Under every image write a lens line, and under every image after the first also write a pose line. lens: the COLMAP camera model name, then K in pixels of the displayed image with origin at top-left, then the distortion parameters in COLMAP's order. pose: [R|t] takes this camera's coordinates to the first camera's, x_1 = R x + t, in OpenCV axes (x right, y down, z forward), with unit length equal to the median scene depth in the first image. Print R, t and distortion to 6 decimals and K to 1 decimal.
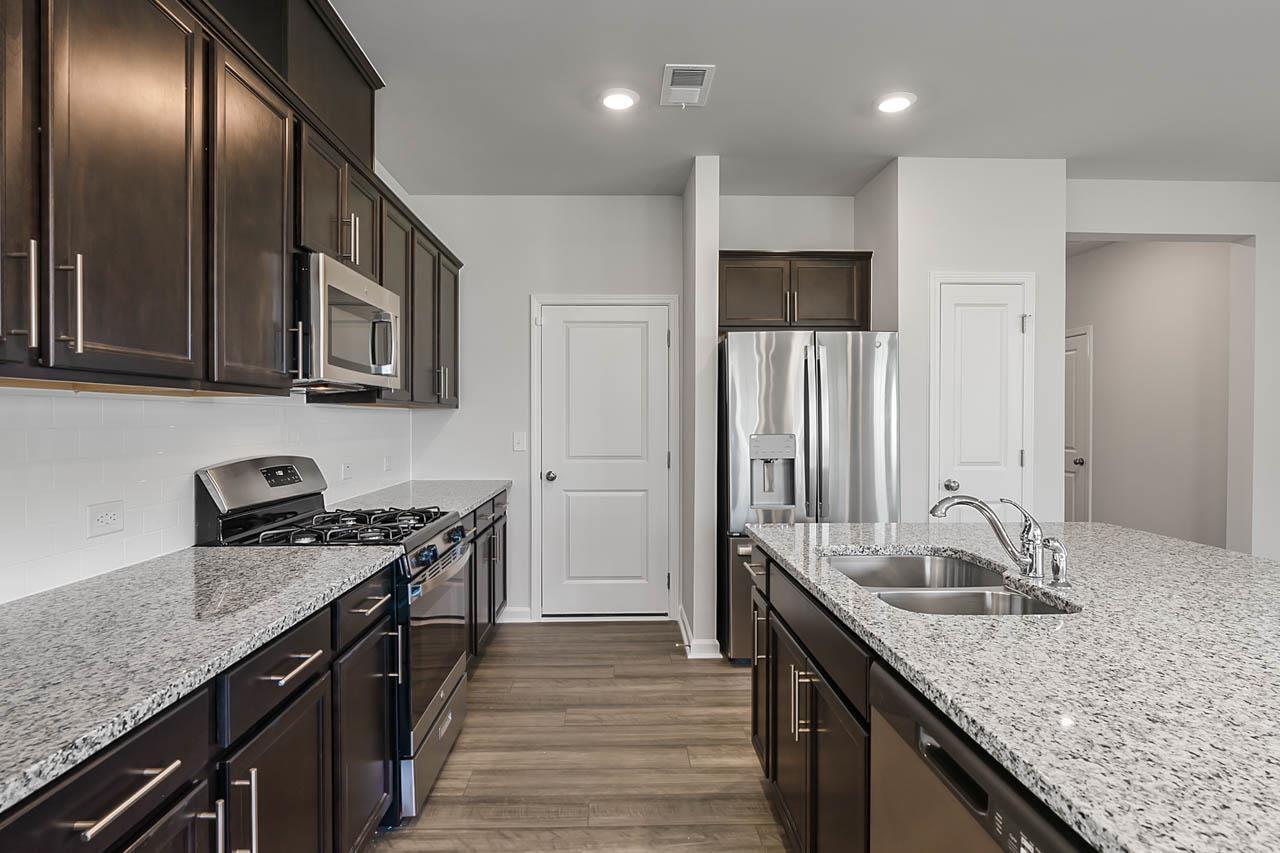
lens RADIAL K [[685.9, 0, 640.0], [0, 685.9, 426.5], [0, 0, 1]] dist [-0.000993, 0.000109]
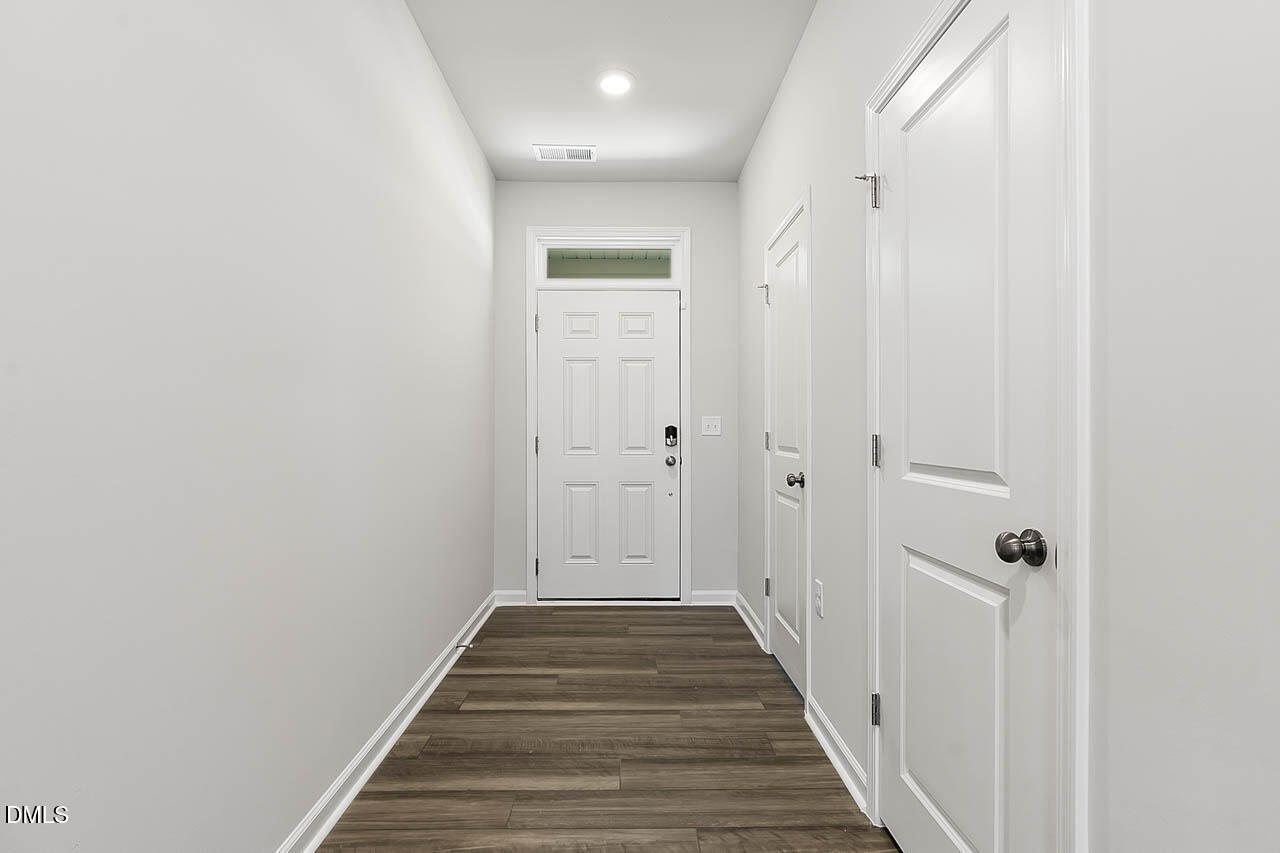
lens RADIAL K [[606.4, 0, 642.3], [0, 606.4, 427.4], [0, 0, 1]] dist [-0.003500, -0.000121]
pose [[0.999993, -0.002000, -0.003286, 1.119983], [0.001955, 0.999907, -0.013475, 0.037376], [0.003313, 0.013469, 0.999904, 1.737574]]
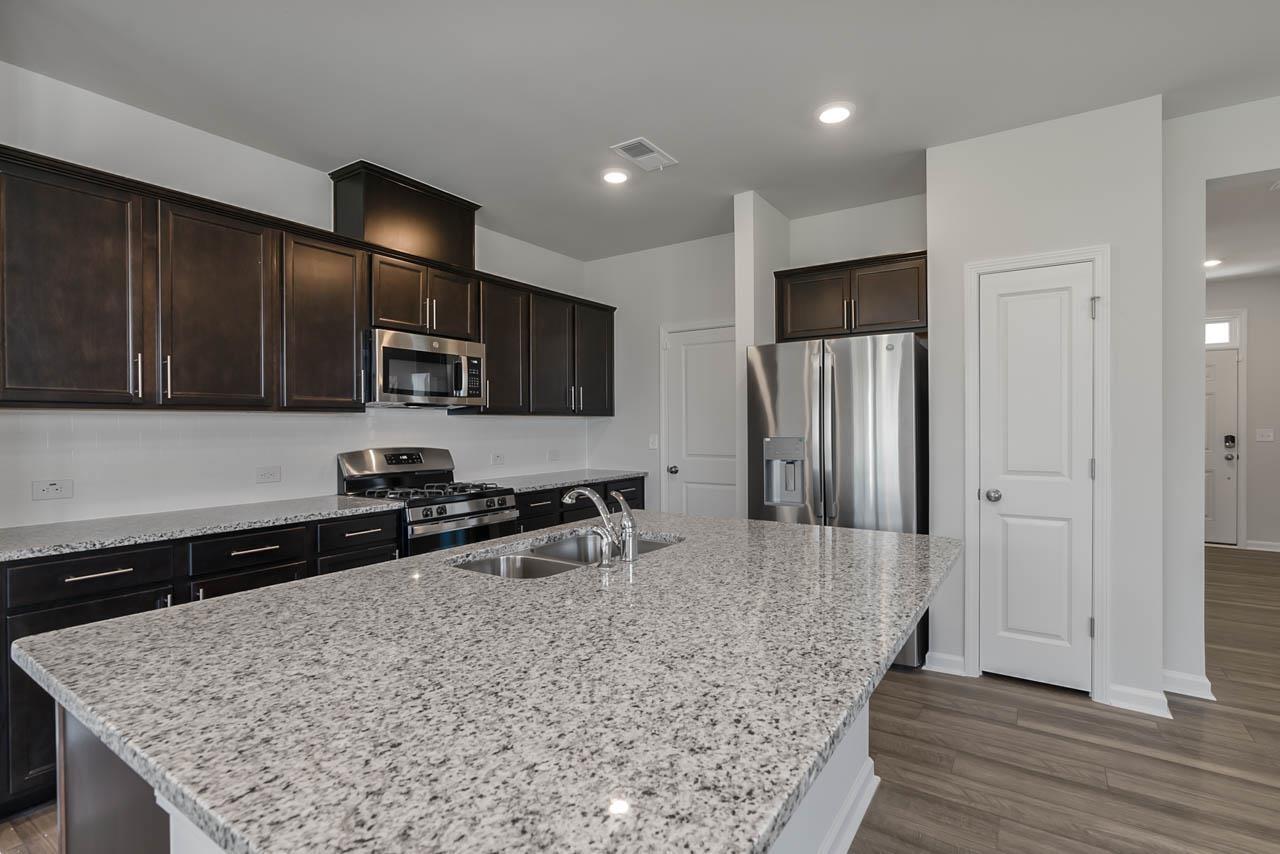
lens RADIAL K [[606.4, 0, 642.3], [0, 606.4, 427.9], [0, 0, 1]] dist [-0.003500, -0.000121]
pose [[0.815754, -0.000500, -0.578399, 0.712473], [-0.001751, 0.999993, -0.003333, -0.000225], [0.578397, 0.003731, 0.815747, 0.108905]]
